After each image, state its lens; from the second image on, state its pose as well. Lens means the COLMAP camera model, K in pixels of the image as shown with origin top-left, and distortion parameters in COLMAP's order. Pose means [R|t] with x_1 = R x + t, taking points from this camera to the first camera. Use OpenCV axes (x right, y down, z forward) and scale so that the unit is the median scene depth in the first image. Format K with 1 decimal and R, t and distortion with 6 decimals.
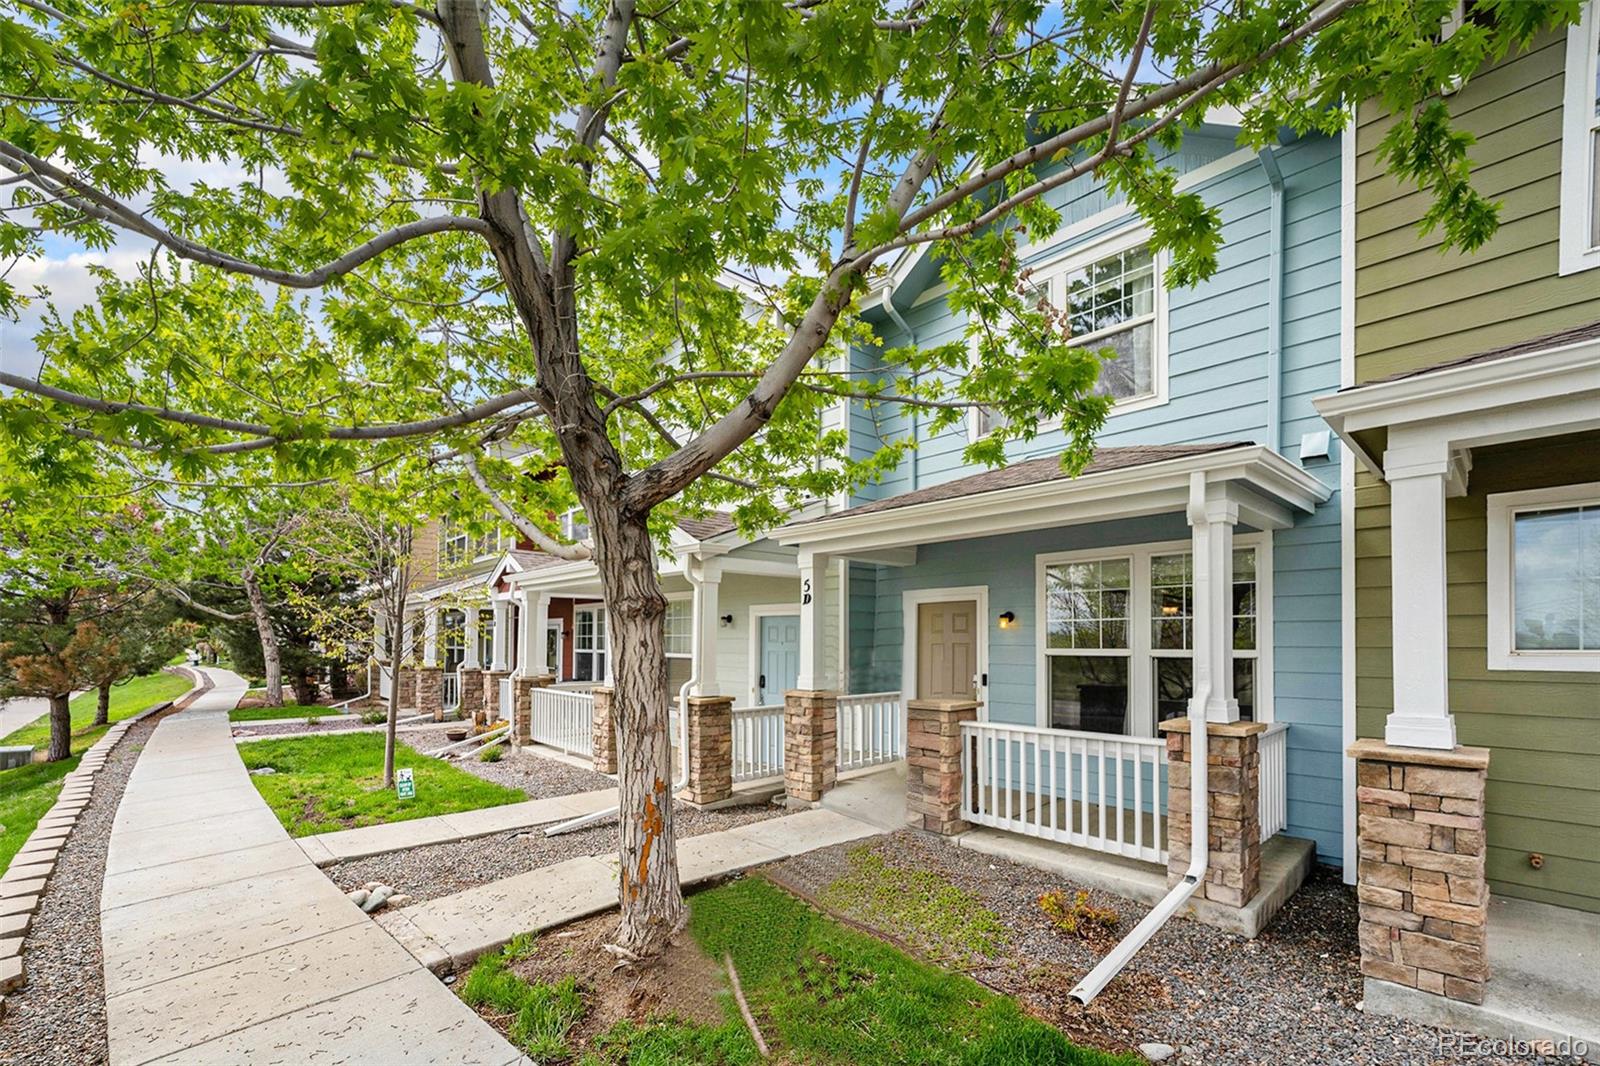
lens RADIAL K [[698.8, 0, 797.5], [0, 698.8, 551.8], [0, 0, 1]] dist [-0.000380, -0.000367]
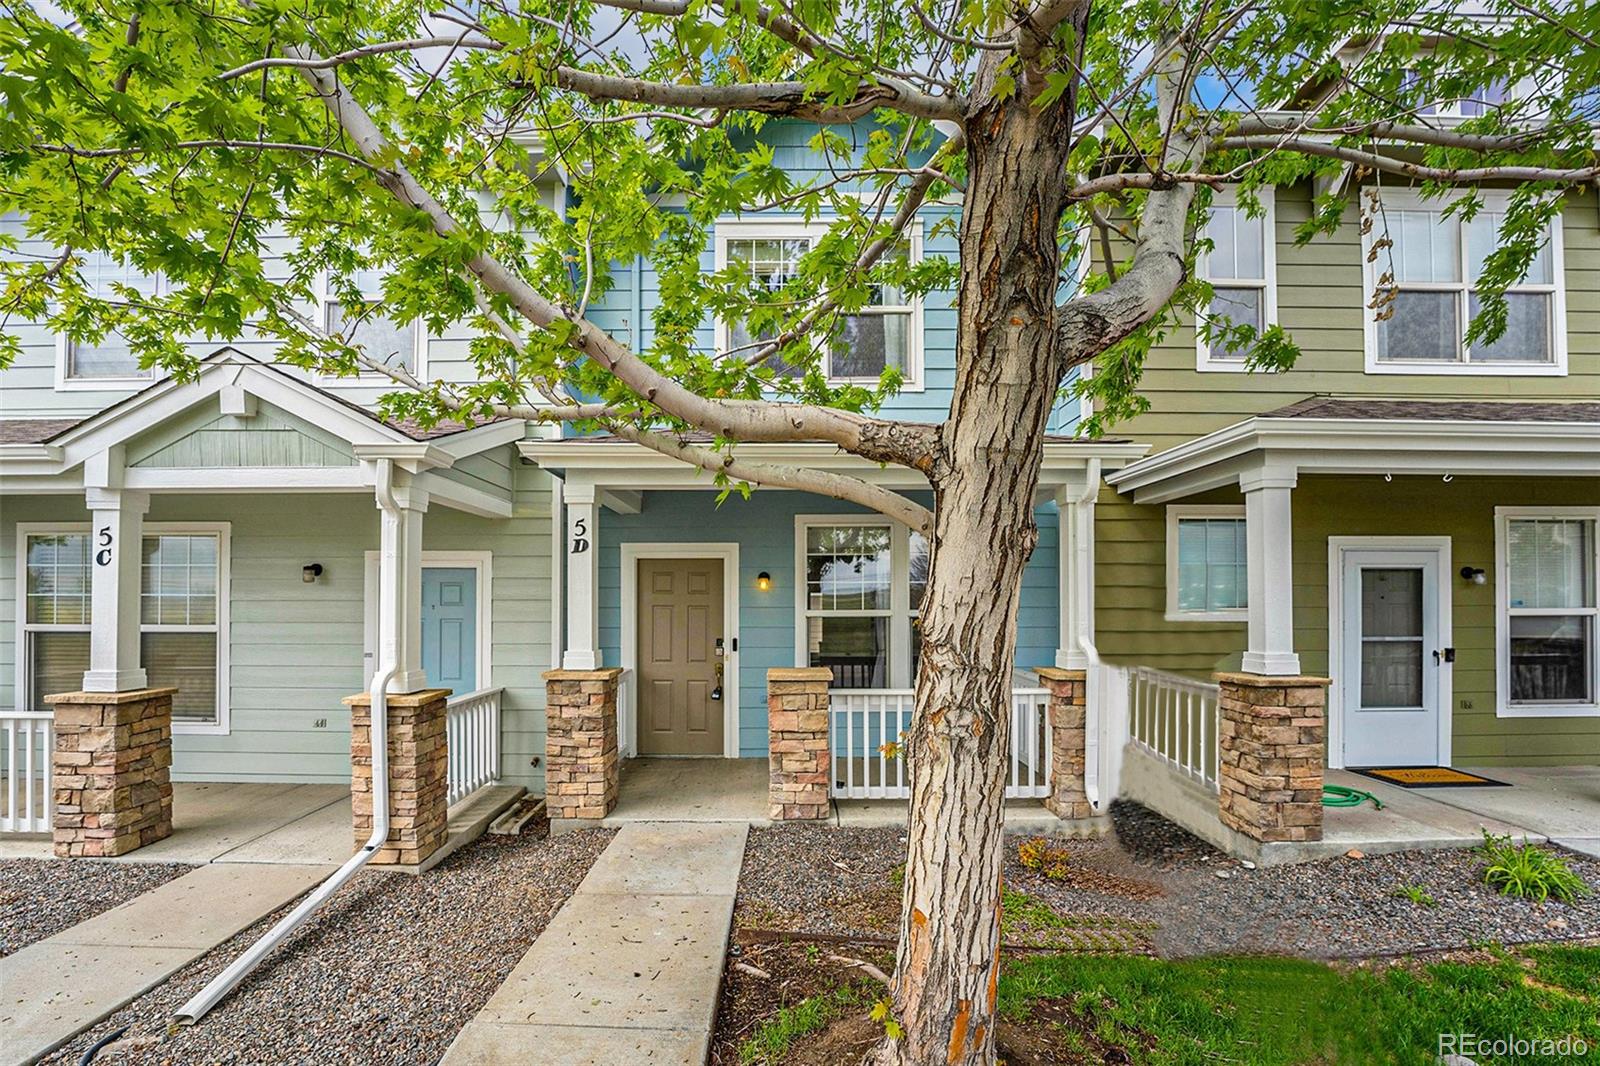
lens RADIAL K [[671.9, 0, 801.4], [0, 671.9, 541.8], [0, 0, 1]] dist [-0.019324, 0.000293]
pose [[0.676630, 0.062211, 0.733690, -0.370645], [-0.090019, 0.995939, -0.001429, 0.045277], [-0.730800, -0.065080, 0.679482, 0.374250]]
